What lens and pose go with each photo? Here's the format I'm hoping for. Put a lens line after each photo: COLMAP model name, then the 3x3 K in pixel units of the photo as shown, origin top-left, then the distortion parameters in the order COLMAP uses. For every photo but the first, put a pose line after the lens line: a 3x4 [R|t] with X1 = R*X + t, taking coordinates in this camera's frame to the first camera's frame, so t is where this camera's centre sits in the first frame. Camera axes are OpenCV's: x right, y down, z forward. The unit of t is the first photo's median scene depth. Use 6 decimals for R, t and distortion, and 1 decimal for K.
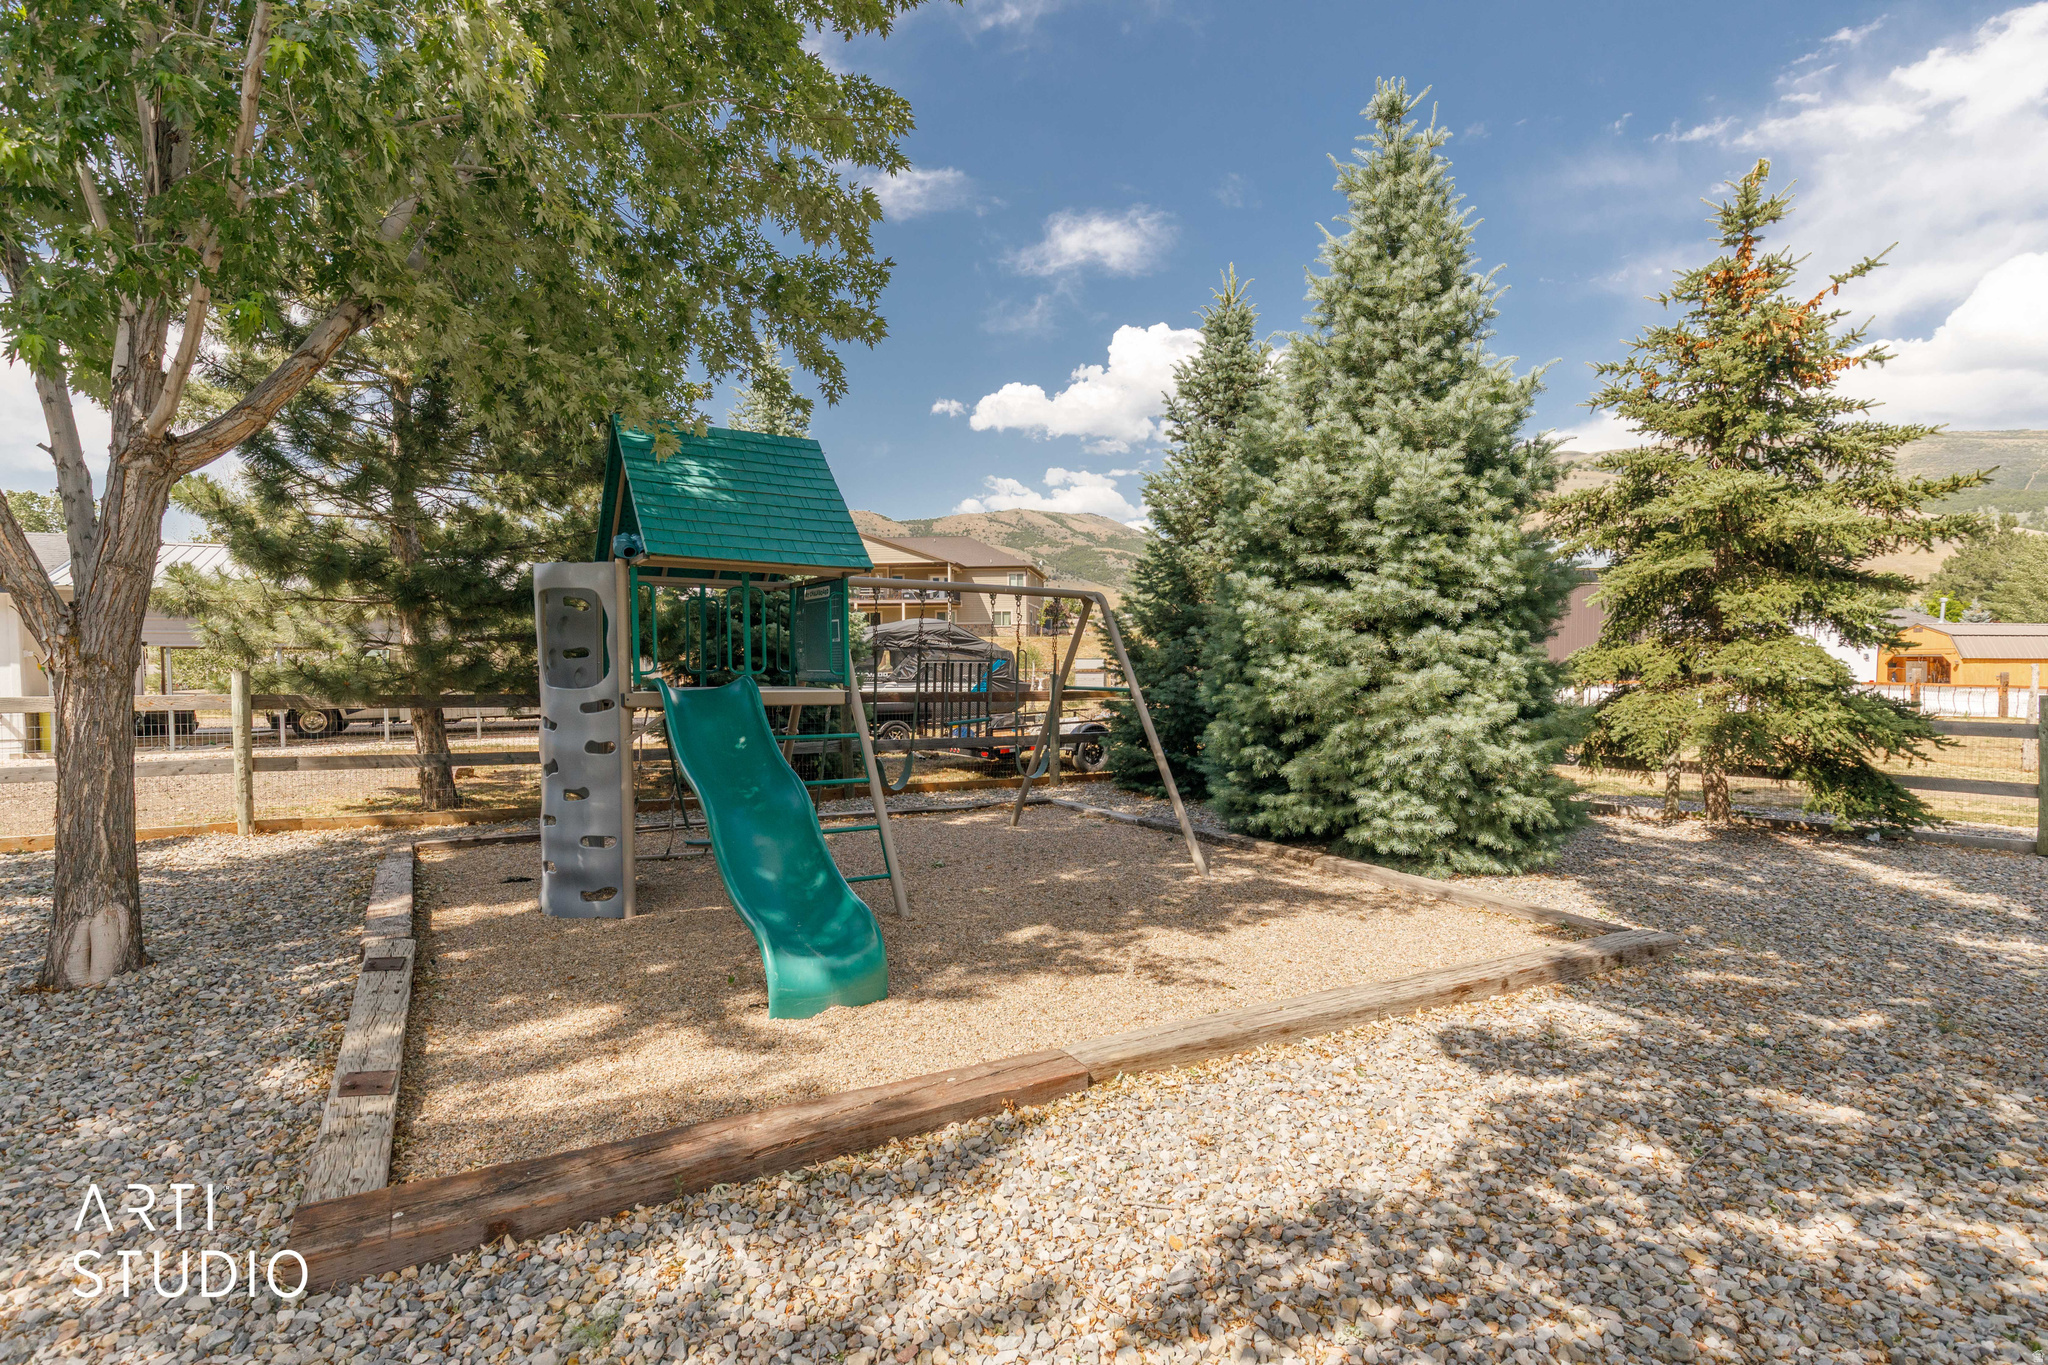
lens RADIAL K [[981.8, 0, 1034.4], [0, 981.8, 682.6], [0, 0, 1]] dist [0.000291, -0.000067]
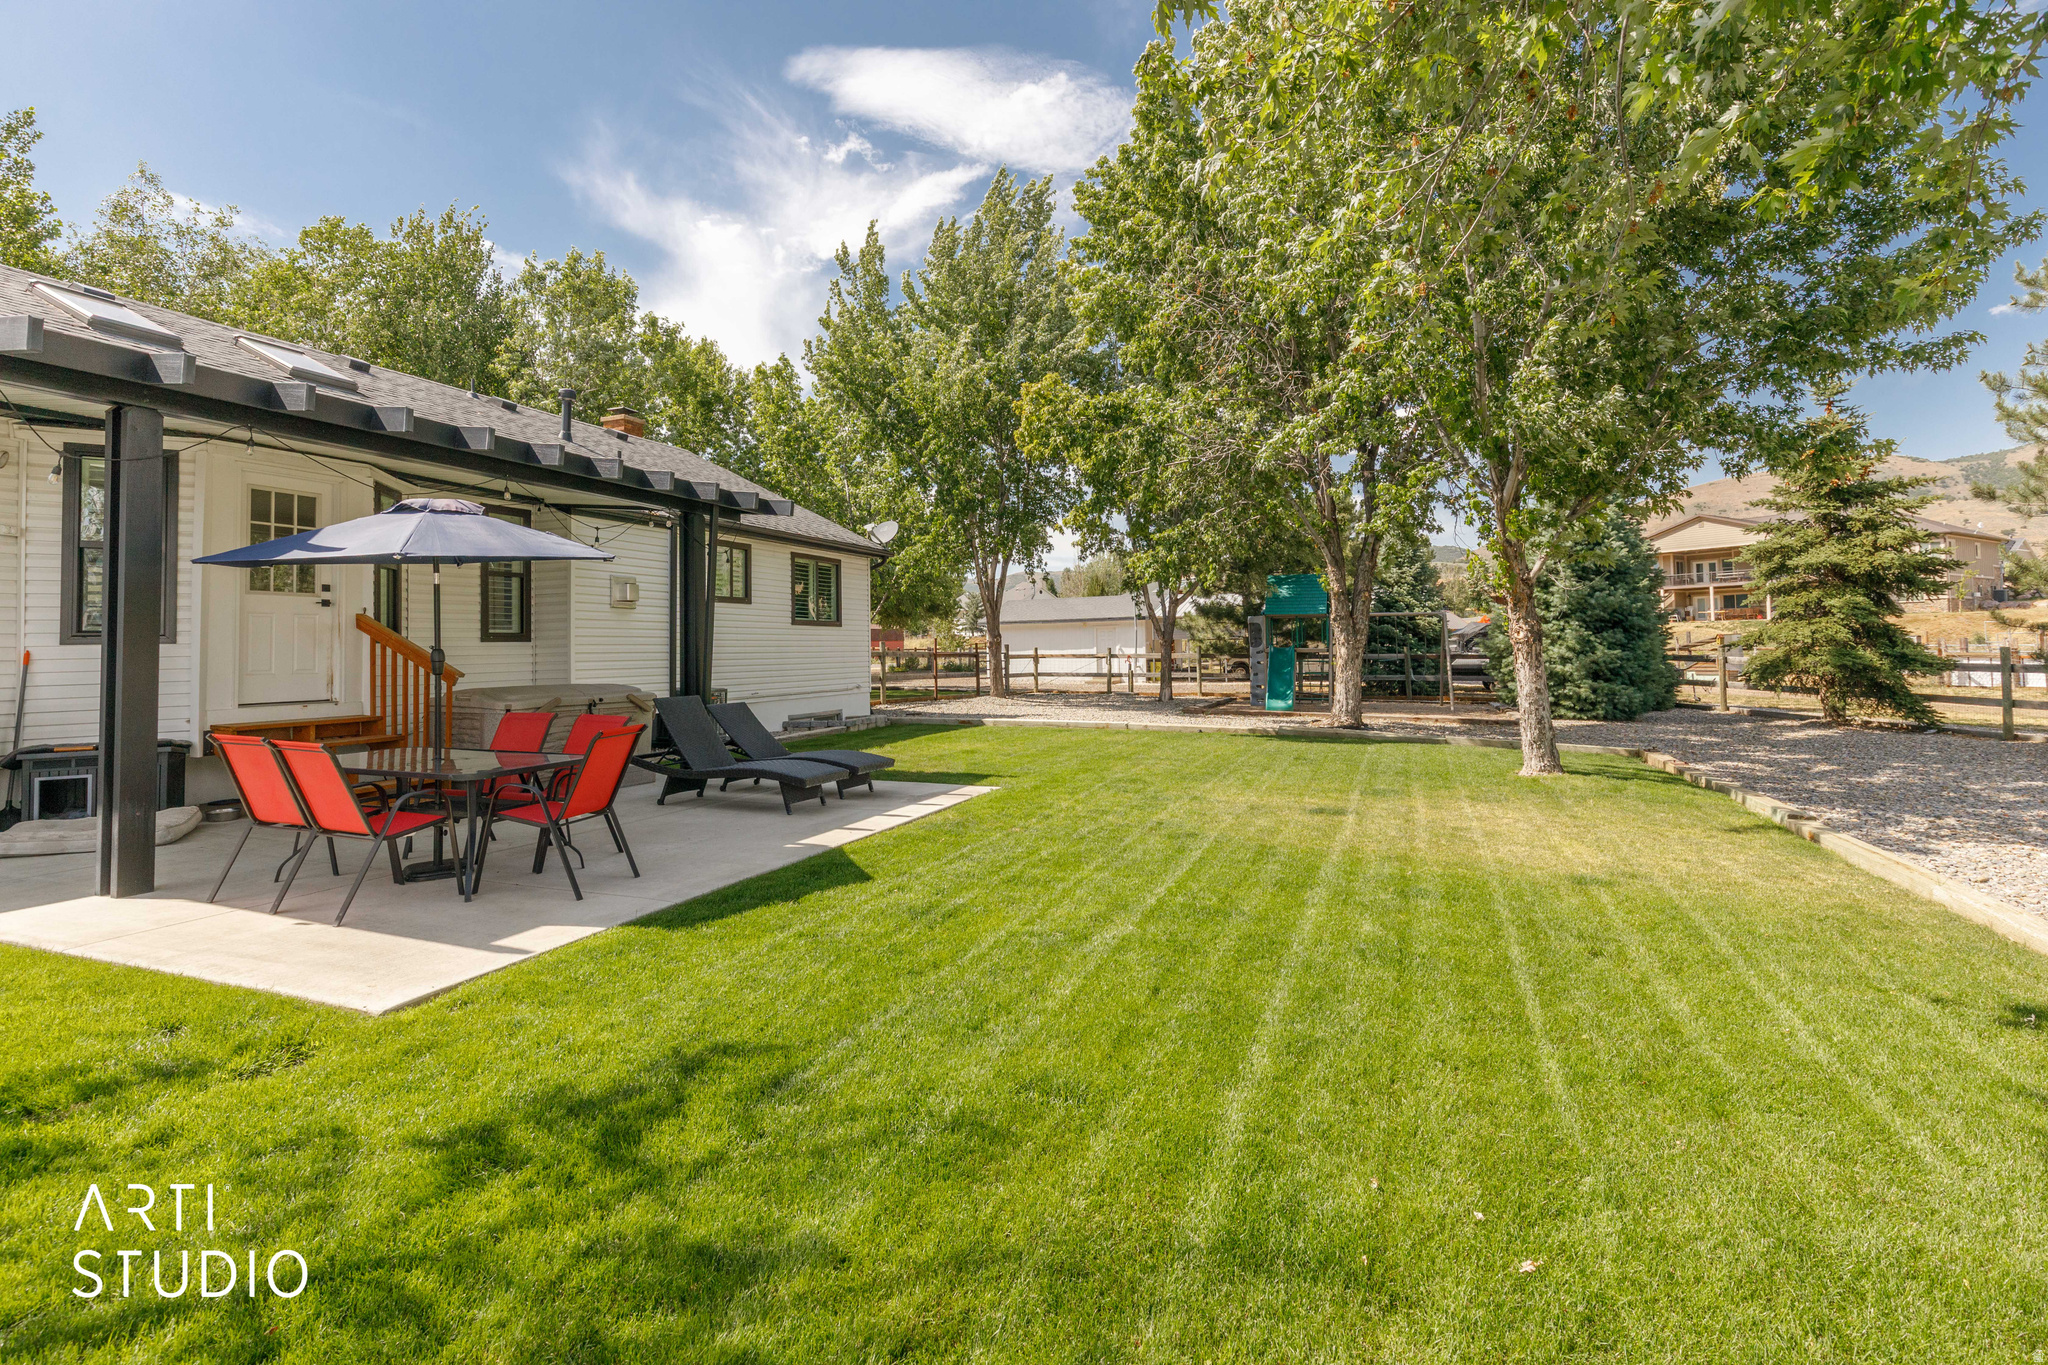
lens RADIAL K [[952.7, 0, 1054.9], [0, 952.7, 614.5], [0, 0, 1]] dist [0.063156, -0.029288]
pose [[0.637751, -0.039127, -0.769248, 1.458643], [-0.005568, 0.998449, -0.055402, 0.066938], [0.770222, 0.039616, 0.636544, -1.541120]]
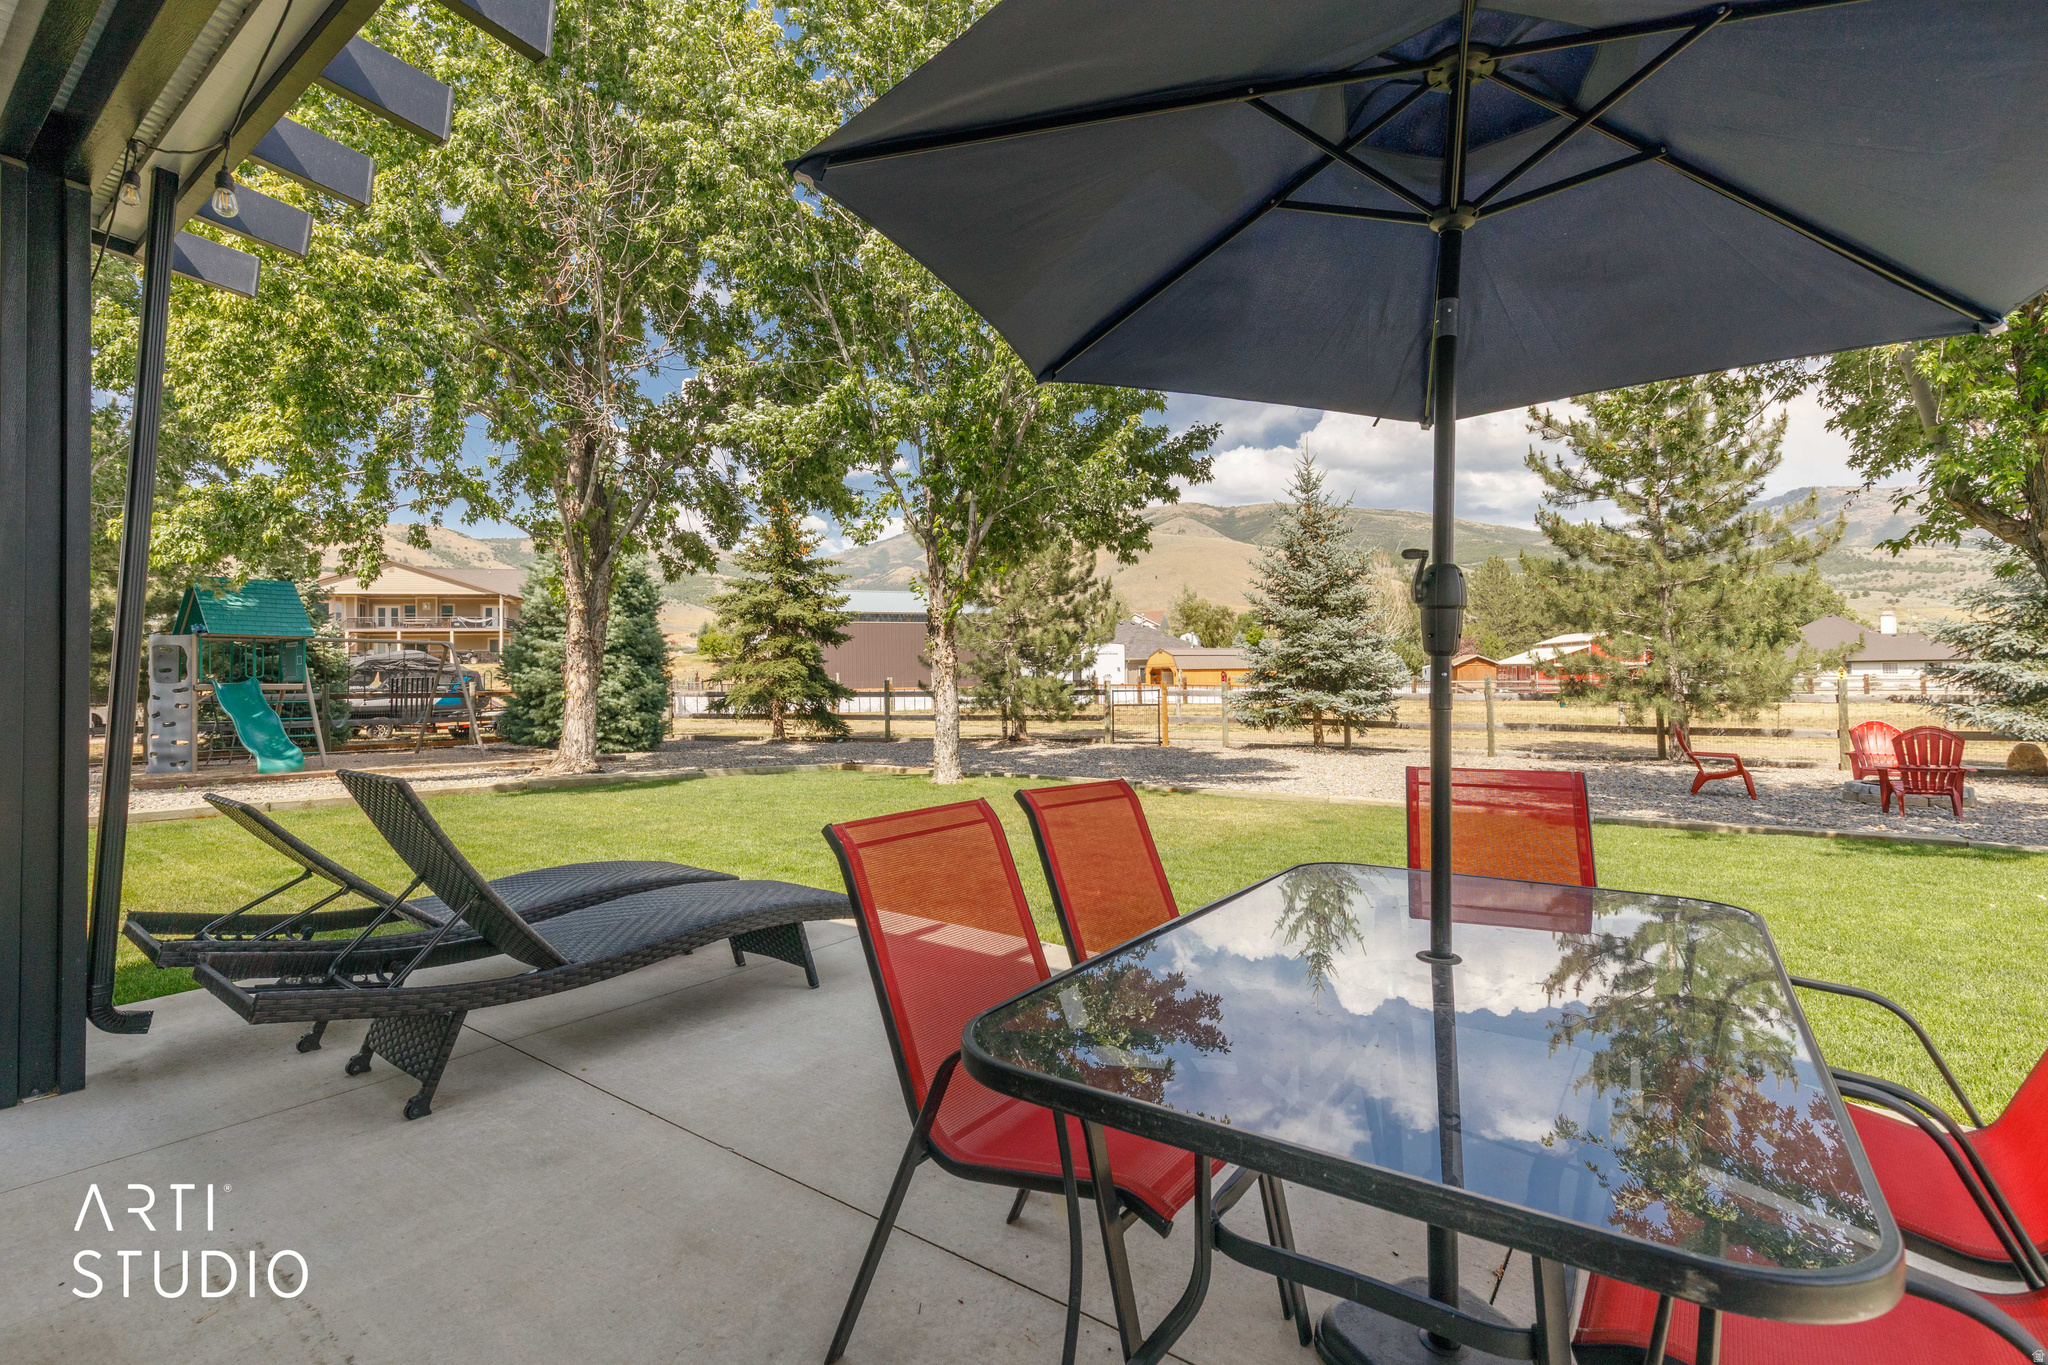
lens RADIAL K [[932.7, 0, 1022.1], [0, 932.7, 641.6], [0, 0, 1]] dist [0.009661, -0.000023]
pose [[0.926589, -0.001199, 0.376073, 0.498216], [0.026382, 0.997738, -0.061822, 0.080155], [-0.375148, 0.067205, 0.924525, -1.568180]]
